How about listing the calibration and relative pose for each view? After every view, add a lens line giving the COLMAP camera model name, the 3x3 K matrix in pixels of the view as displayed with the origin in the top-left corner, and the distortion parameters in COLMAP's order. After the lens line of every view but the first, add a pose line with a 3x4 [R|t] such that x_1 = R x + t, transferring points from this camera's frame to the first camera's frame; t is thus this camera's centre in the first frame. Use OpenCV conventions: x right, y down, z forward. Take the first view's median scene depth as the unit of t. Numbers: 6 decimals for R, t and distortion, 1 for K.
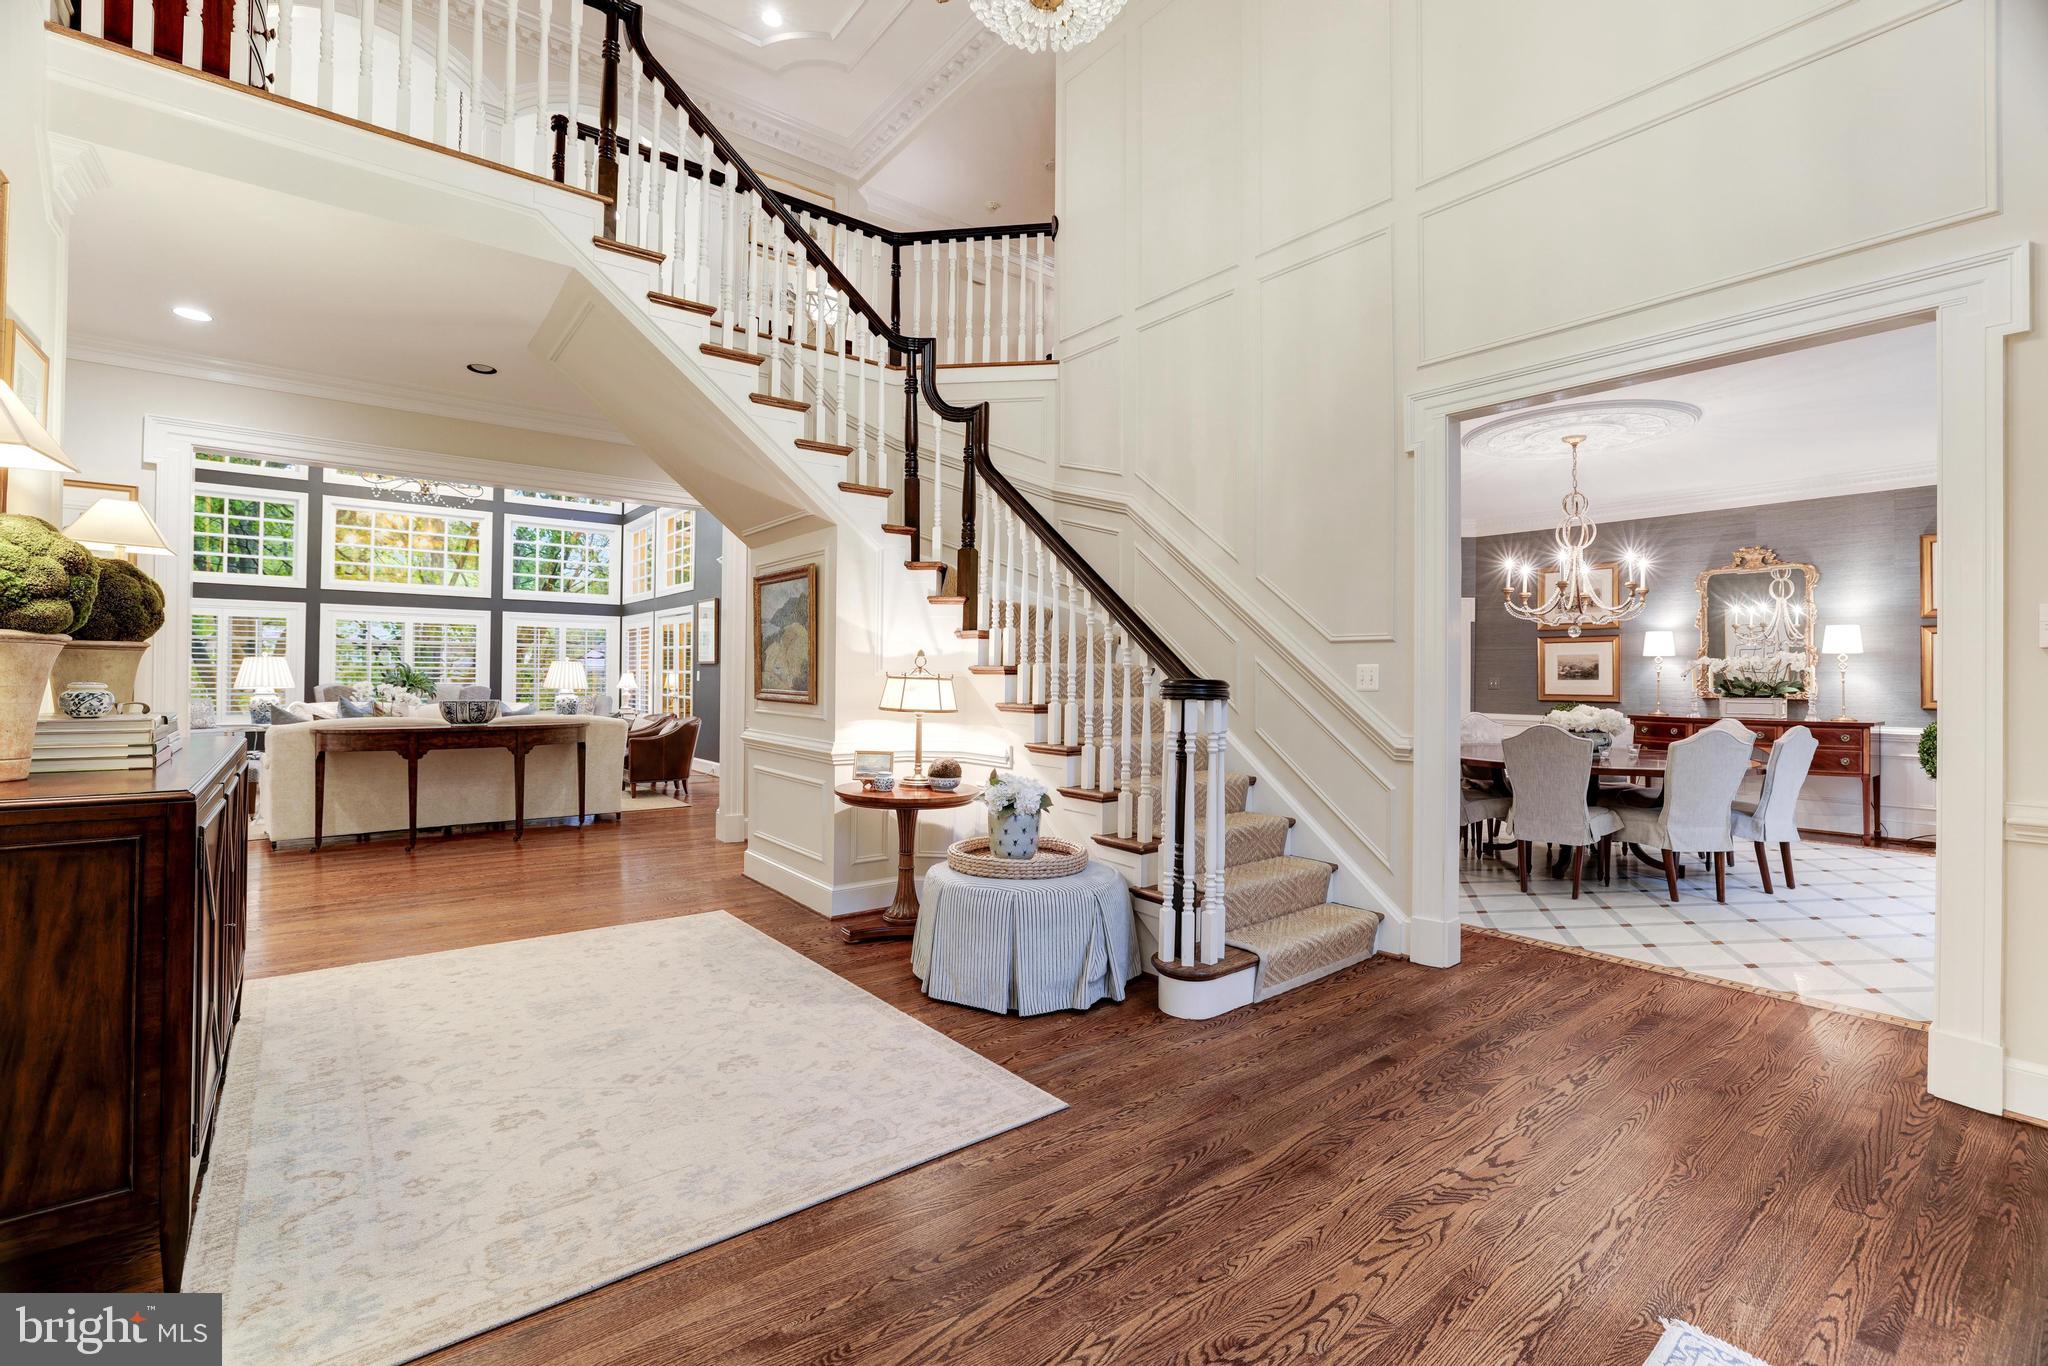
lens RADIAL K [[884.4, 0, 964.7], [0, 884.4, 672.5], [0, 0, 1]] dist [-0.035255, 0.011376]
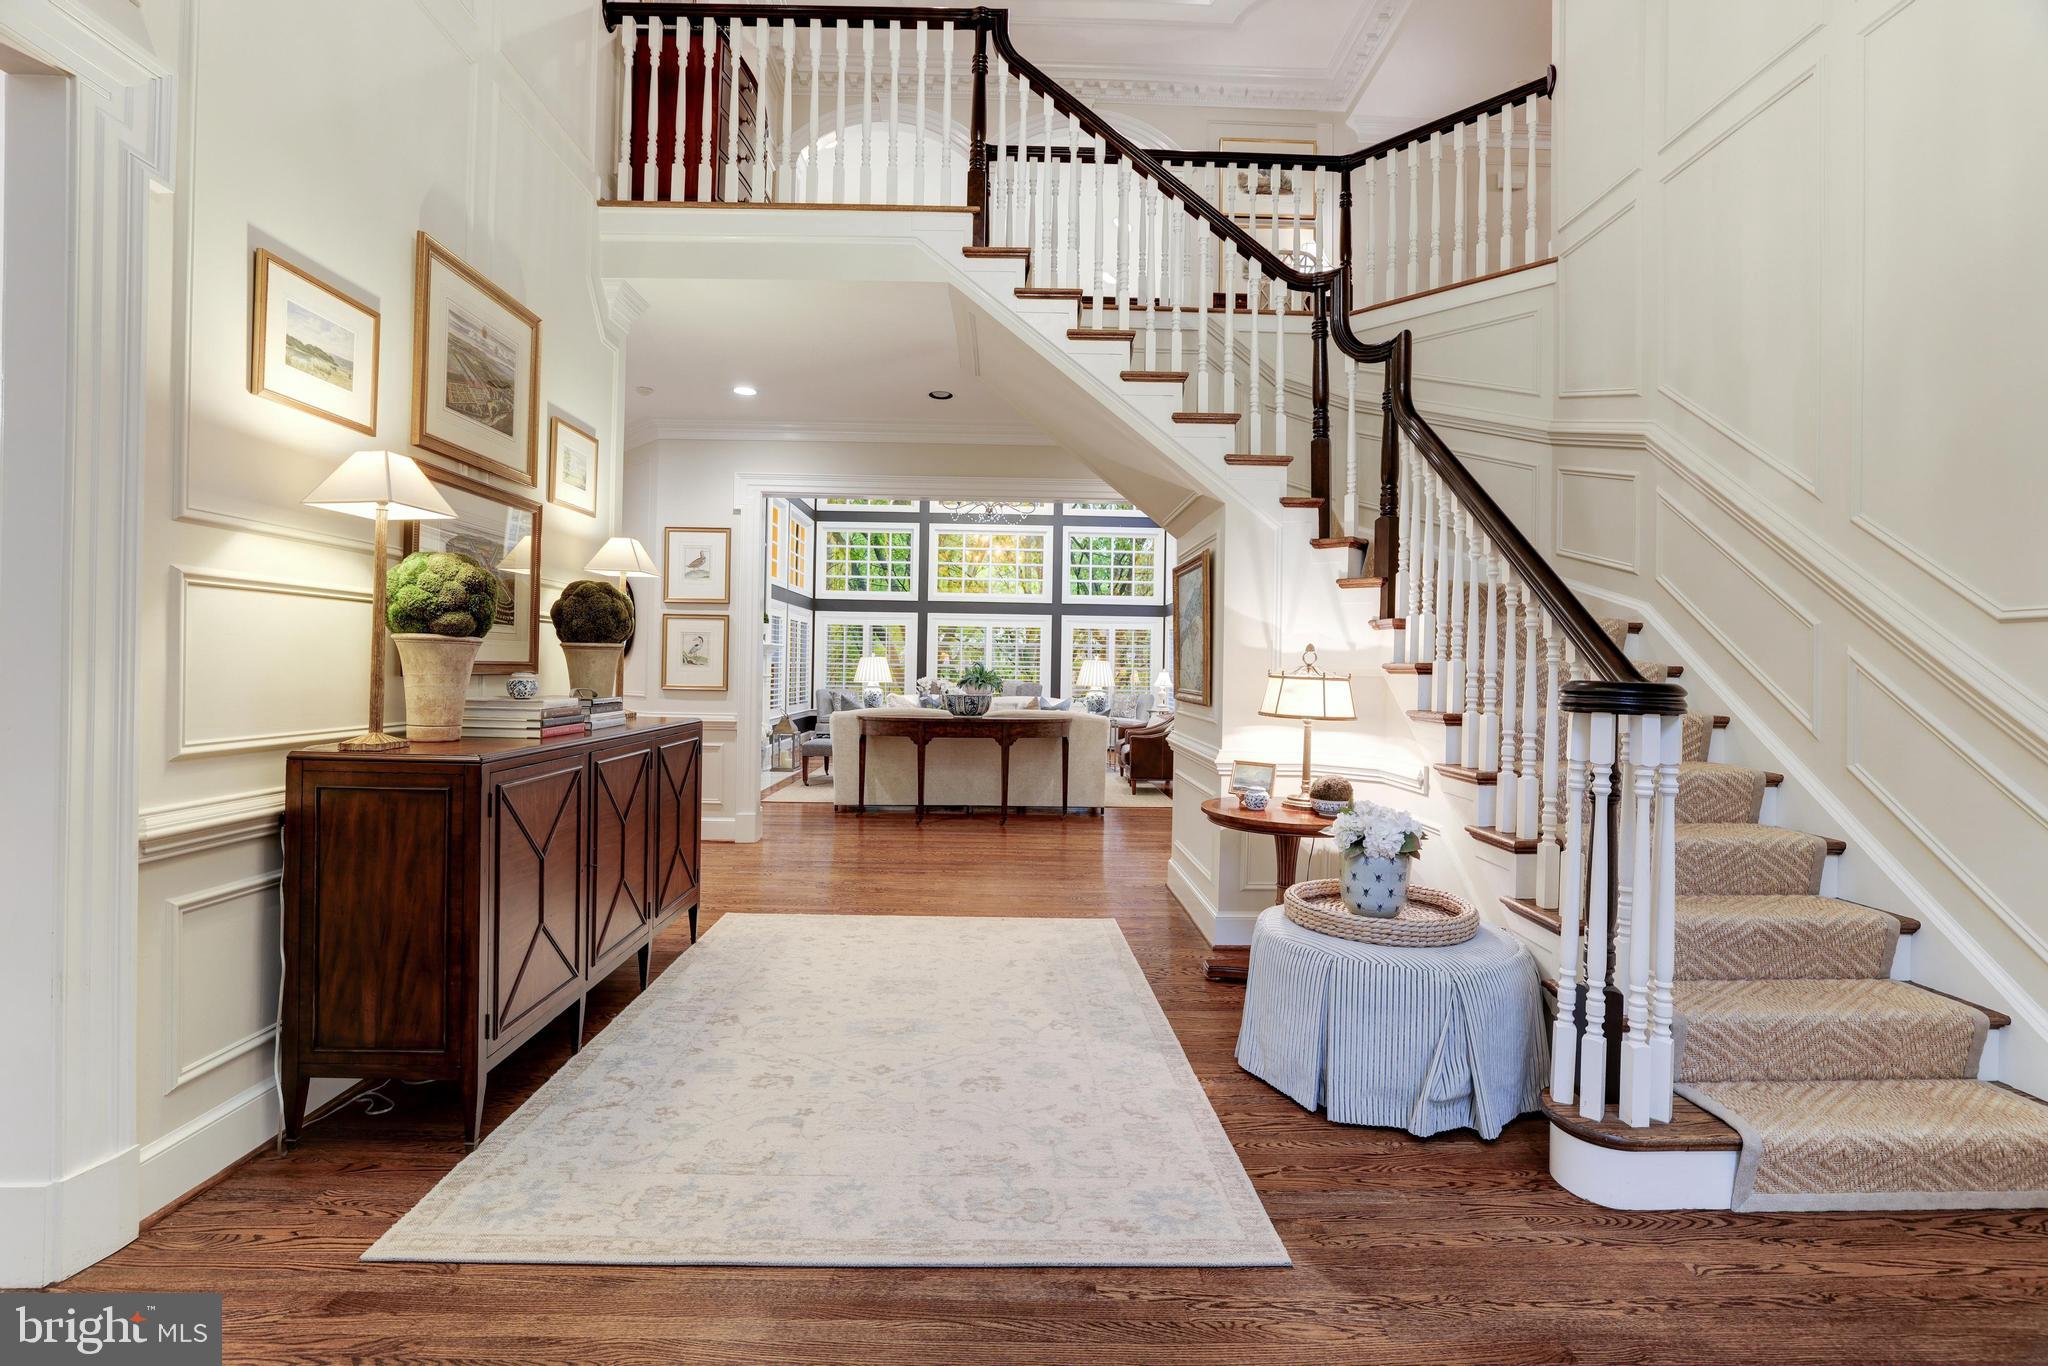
lens RADIAL K [[884.4, 0, 985.0], [0, 884.4, 671.6], [0, 0, 1]] dist [-0.035255, 0.011376]
pose [[0.812744, 0.006902, -0.582580, 0.206361], [-0.006875, 0.999974, 0.002256, 0.001176], [0.582580, 0.002172, 0.812770, 0.165743]]
